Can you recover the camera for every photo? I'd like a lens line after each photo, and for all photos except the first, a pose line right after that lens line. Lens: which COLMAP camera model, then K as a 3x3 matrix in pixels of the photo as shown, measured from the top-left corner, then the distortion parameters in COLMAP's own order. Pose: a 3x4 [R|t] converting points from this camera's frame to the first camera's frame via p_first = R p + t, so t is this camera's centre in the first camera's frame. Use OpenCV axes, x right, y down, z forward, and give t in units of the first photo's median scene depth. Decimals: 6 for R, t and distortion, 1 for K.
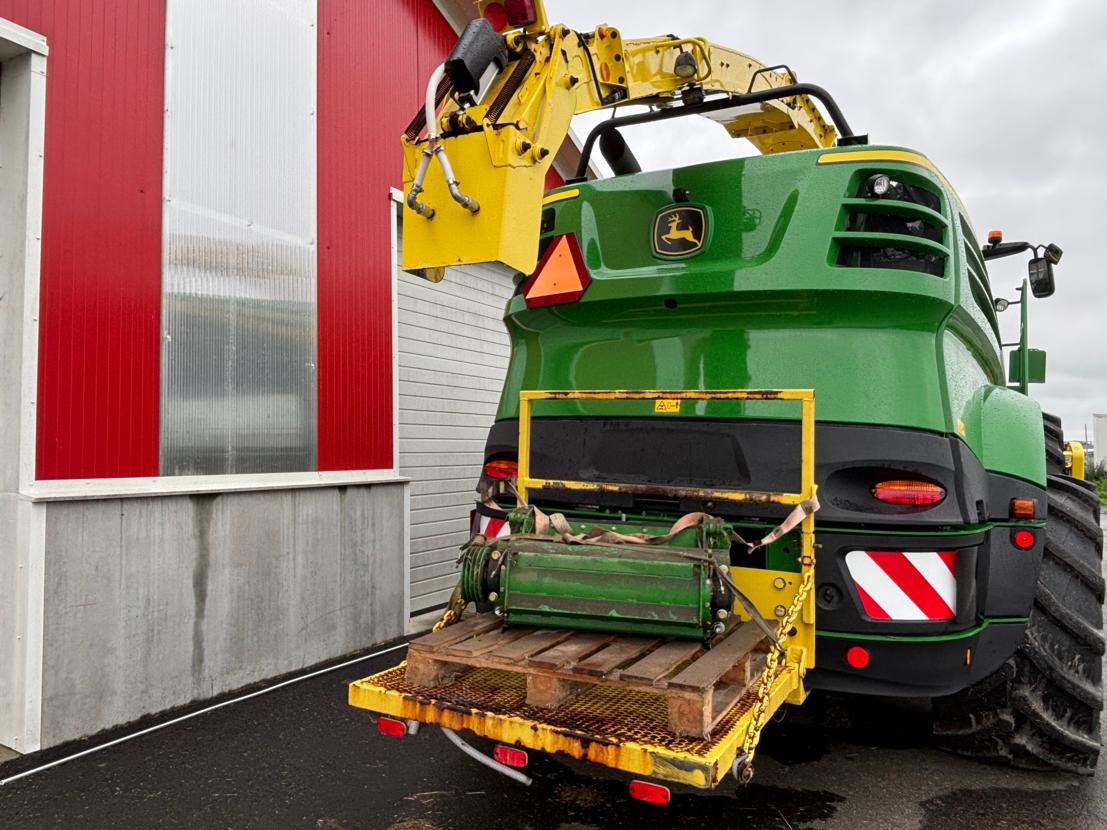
lens RADIAL K [[809.2, 0, 551.2], [0, 809.2, 413.5], [0, 0, 1]] dist [0.030165, -0.032764]
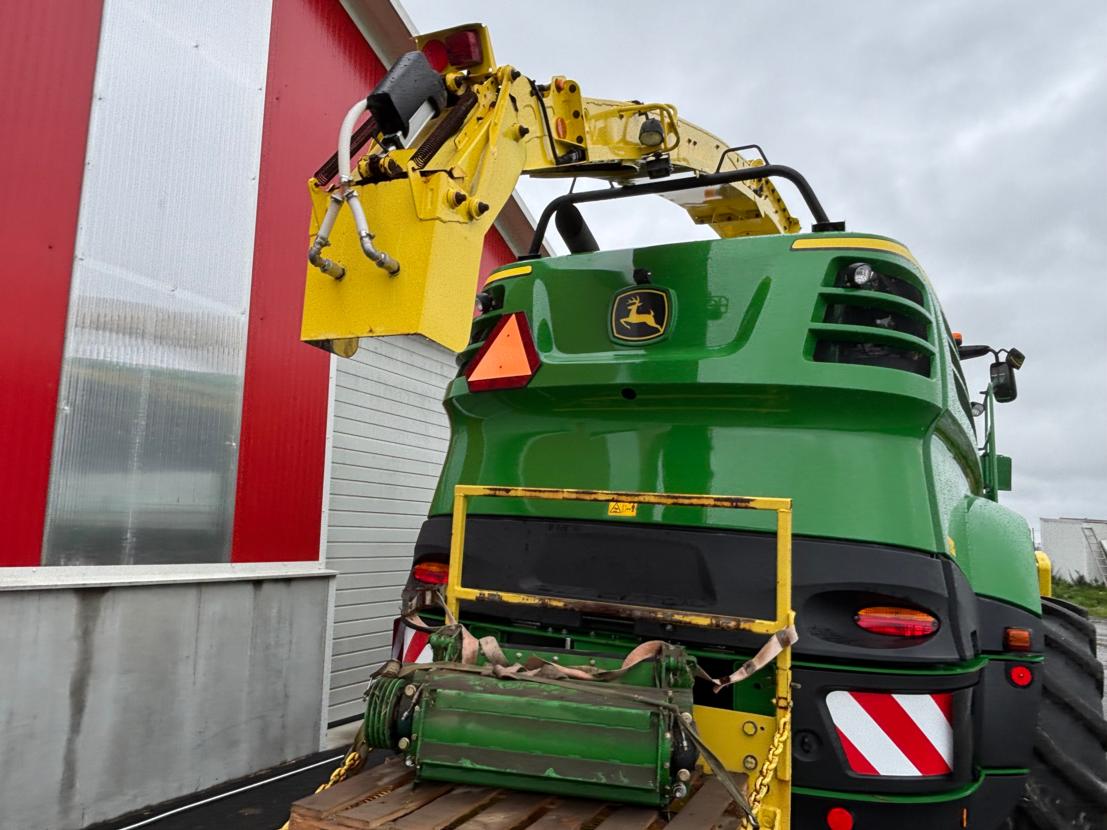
lens RADIAL K [[809.2, 0, 537.7], [0, 809.2, 412.7], [0, 0, 1]] dist [0.030165, -0.032764]
pose [[0.998459, 0.039520, 0.038955, 0.013892], [-0.035273, 0.993924, -0.104259, -0.018671], [-0.042839, 0.102724, 0.993787, 0.121779]]
